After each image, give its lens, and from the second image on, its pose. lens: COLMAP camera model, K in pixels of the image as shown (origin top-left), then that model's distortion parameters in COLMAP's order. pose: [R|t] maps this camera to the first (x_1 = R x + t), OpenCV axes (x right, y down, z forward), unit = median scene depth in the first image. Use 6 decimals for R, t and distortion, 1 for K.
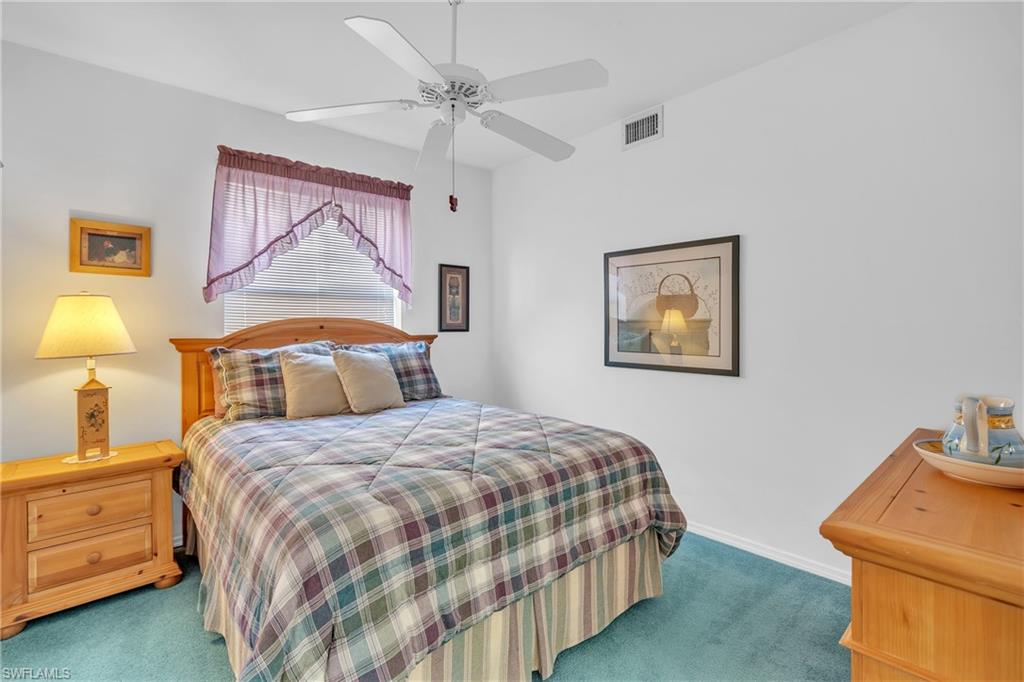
lens RADIAL K [[473.7, 0, 512.9], [0, 473.7, 333.2], [0, 0, 1]] dist [-0.000009, 0.000334]
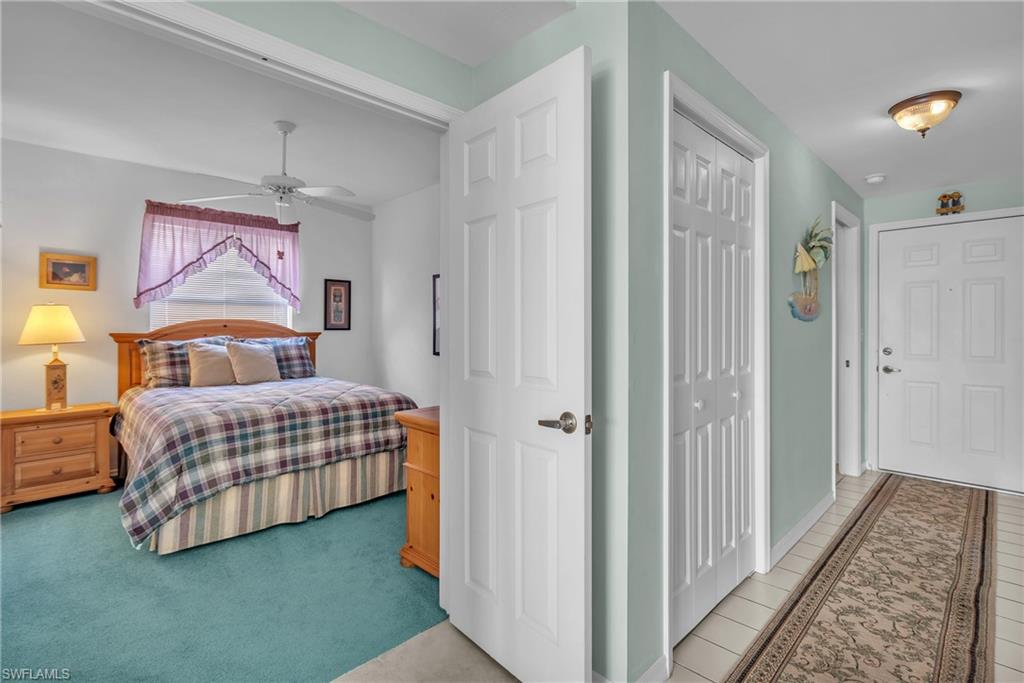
lens RADIAL K [[484.3, 0, 511.4], [0, 484.3, 332.6], [0, 0, 1]] dist [0.004200, 0.000111]
pose [[0.998660, 0.006349, 0.051366, 0.442418], [-0.006336, 0.999980, -0.000412, 0.002084], [-0.051368, 0.000086, 0.998680, -0.567282]]
